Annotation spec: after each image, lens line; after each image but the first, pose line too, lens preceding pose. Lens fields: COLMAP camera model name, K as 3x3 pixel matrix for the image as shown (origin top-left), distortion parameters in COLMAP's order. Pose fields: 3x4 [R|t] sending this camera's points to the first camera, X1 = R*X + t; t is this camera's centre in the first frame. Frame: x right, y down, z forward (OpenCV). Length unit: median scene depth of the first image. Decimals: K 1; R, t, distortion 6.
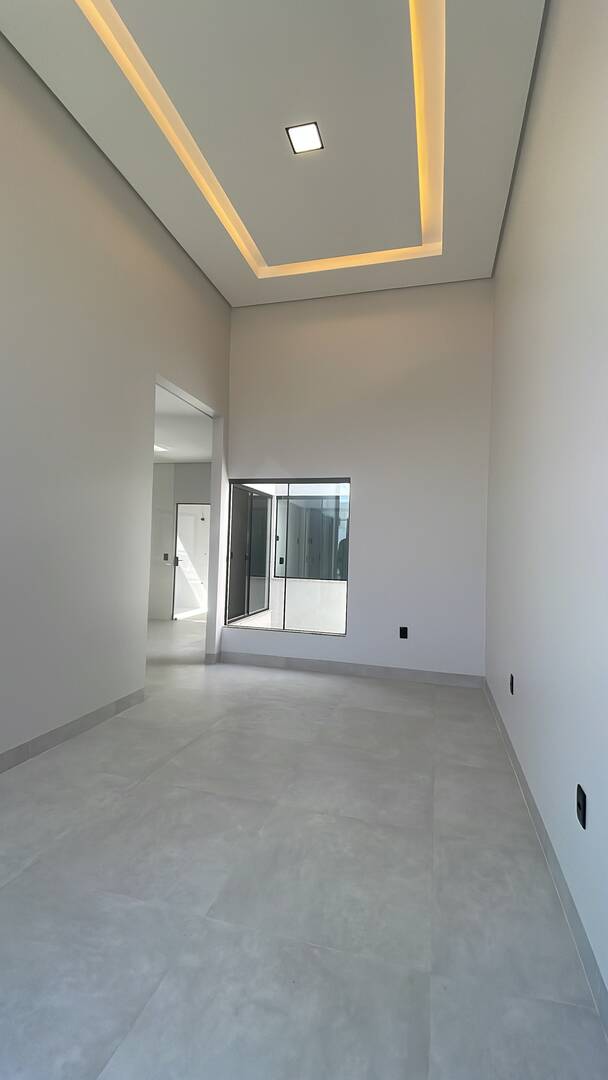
lens RADIAL K [[460.9, 0, 297.8], [0, 460.9, 535.9], [0, 0, 1]] dist [0.002158, -0.013520]
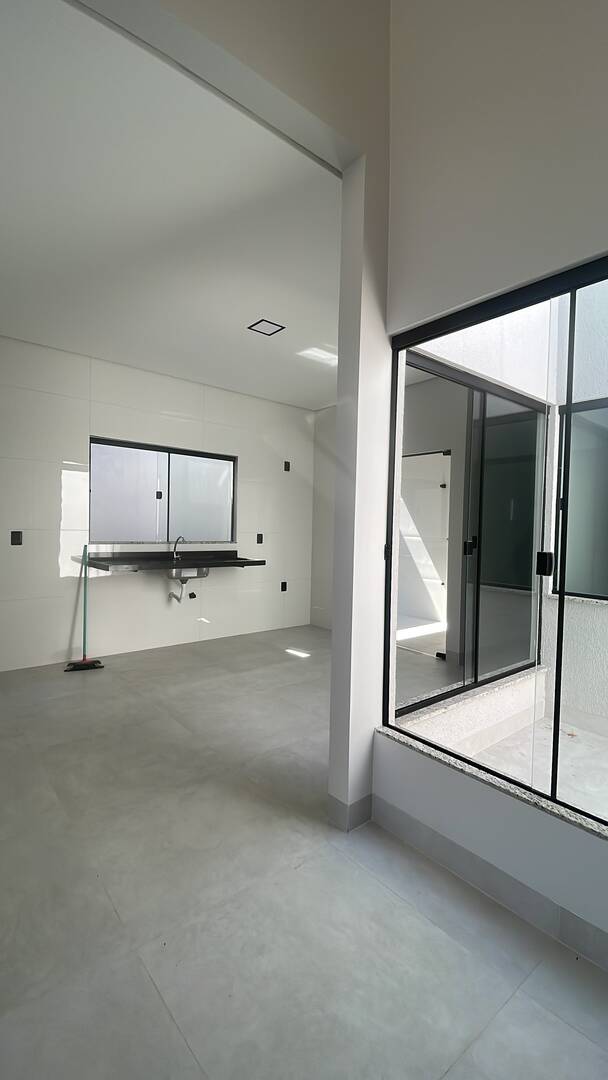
lens RADIAL K [[460.9, 0, 302.5], [0, 460.9, 541.9], [0, 0, 1]] dist [0.002158, -0.013520]
pose [[0.821580, 0.006480, -0.570057, 0.002150], [0.019836, 0.999005, 0.039944, 0.015542], [0.569749, -0.044124, 0.820634, 0.419617]]
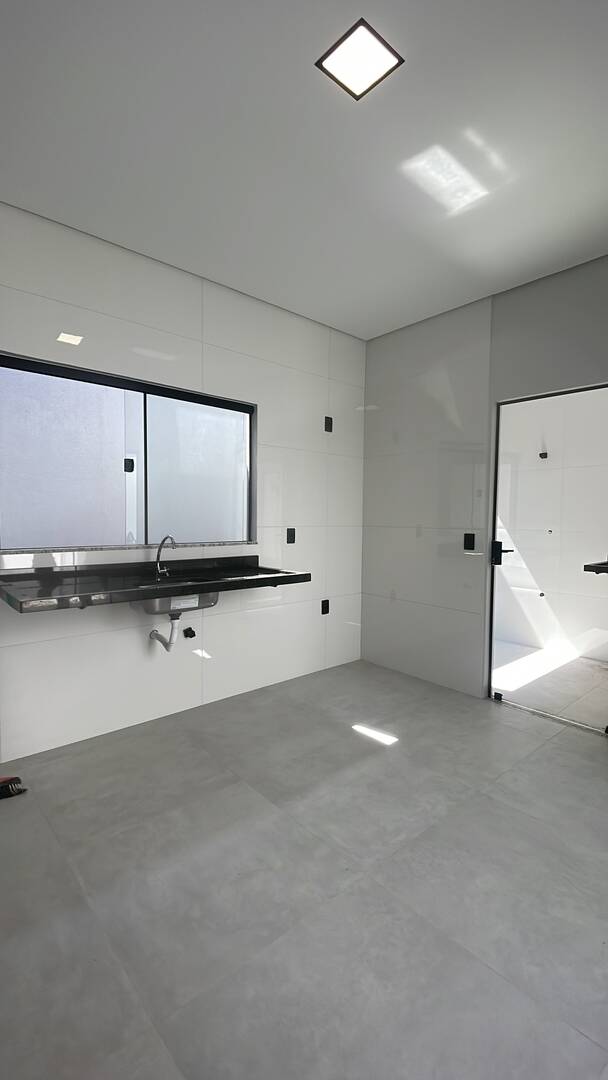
lens RADIAL K [[460.9, 0, 299.4], [0, 460.9, 539.6], [0, 0, 1]] dist [0.002158, -0.013520]
pose [[0.833488, 0.004582, -0.552518, -0.187026], [0.033882, 0.997660, 0.059386, 0.014591], [0.551497, -0.068218, 0.831382, 0.580323]]
